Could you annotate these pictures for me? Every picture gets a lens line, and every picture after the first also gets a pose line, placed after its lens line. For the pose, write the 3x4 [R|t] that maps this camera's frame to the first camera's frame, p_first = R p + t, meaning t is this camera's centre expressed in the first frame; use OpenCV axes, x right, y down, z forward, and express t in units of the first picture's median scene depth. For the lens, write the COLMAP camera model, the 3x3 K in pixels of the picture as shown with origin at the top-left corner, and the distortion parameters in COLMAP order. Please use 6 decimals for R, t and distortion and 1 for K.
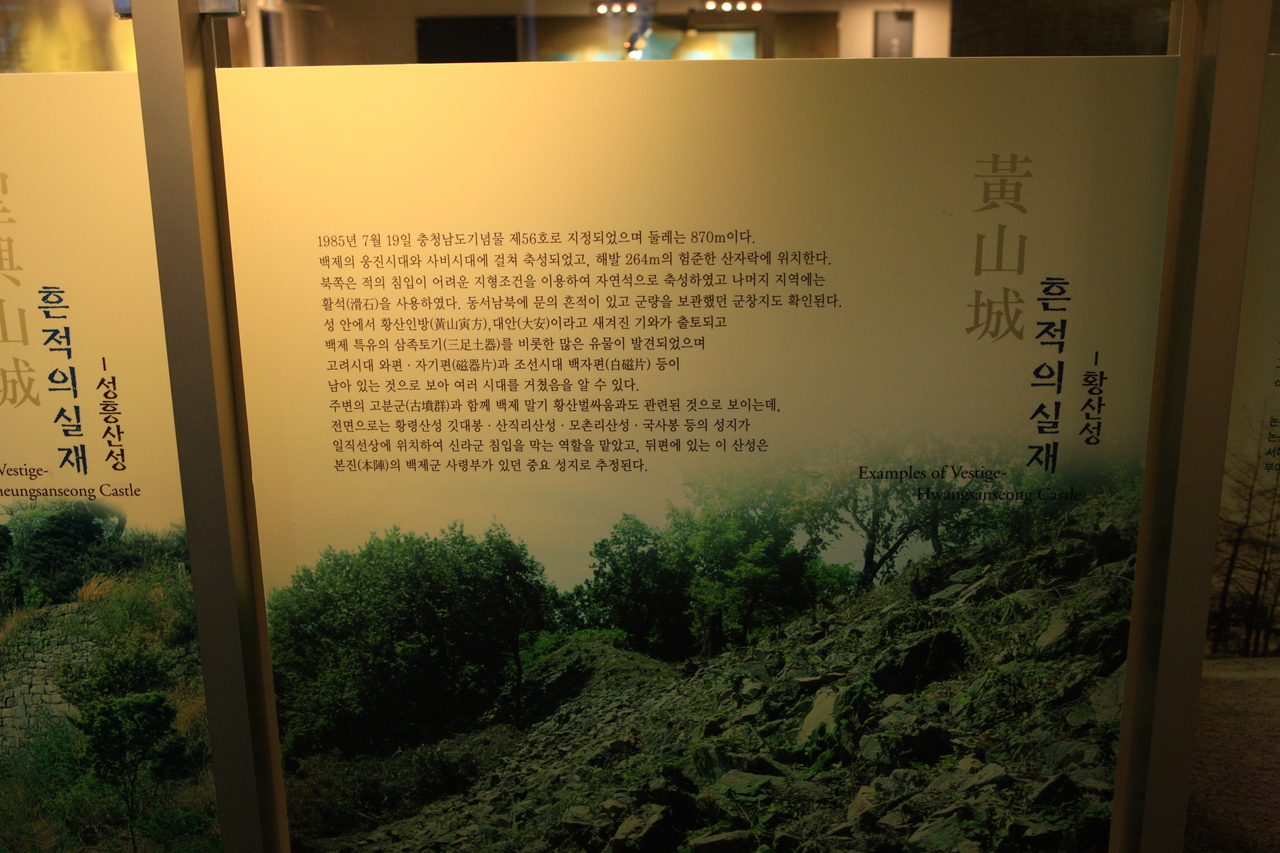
lens RADIAL K [[1345.2, 0, 639.5], [0, 1345.2, 429.3], [0, 0, 1]] dist [-0.033291, 0.000000]
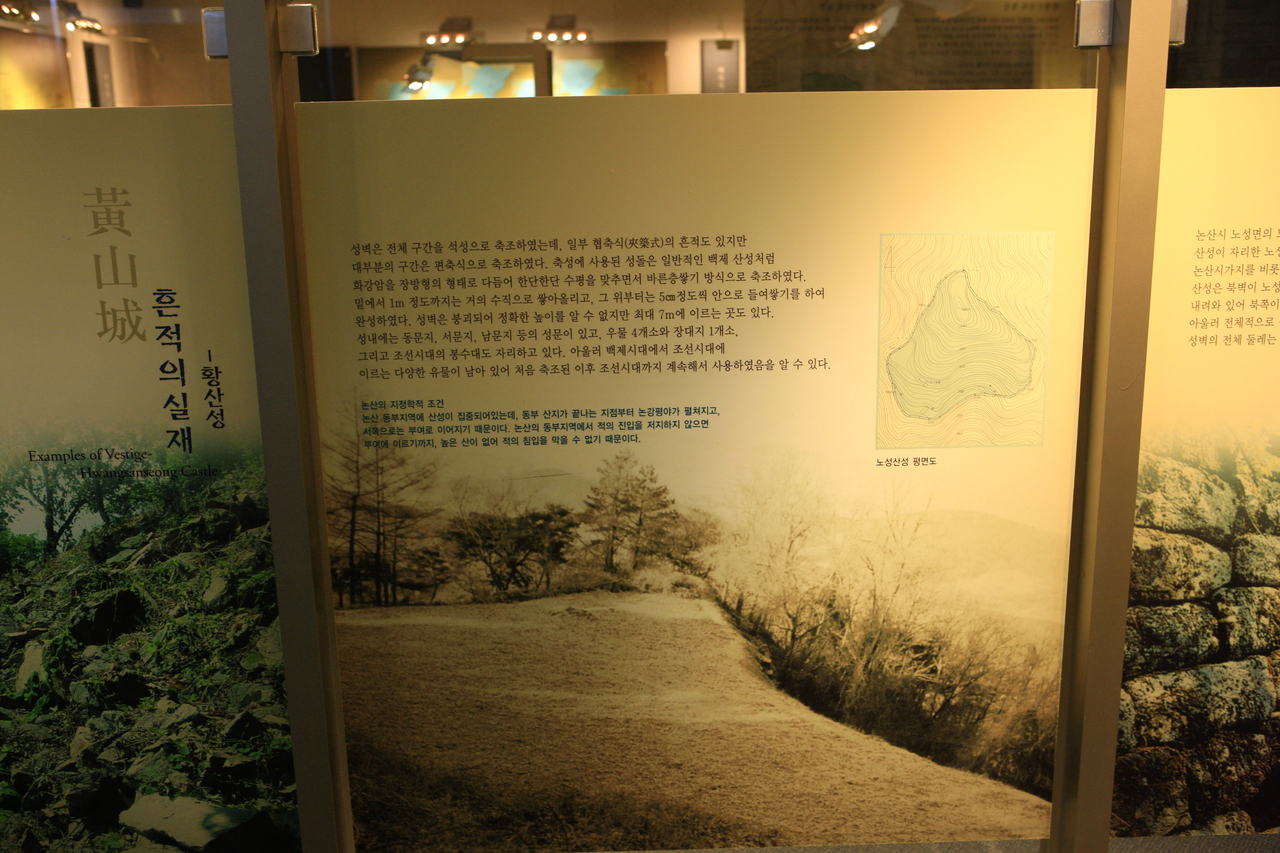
lens RADIAL K [[1345.2, 0, 640.7], [0, 1345.2, 419.2], [0, 0, 1]] dist [-0.033291, 0.000000]
pose [[0.997973, -0.018556, 0.060867, 0.613061], [0.020093, 0.999492, -0.024730, 0.038618], [-0.060377, 0.025903, 0.997840, -0.204532]]
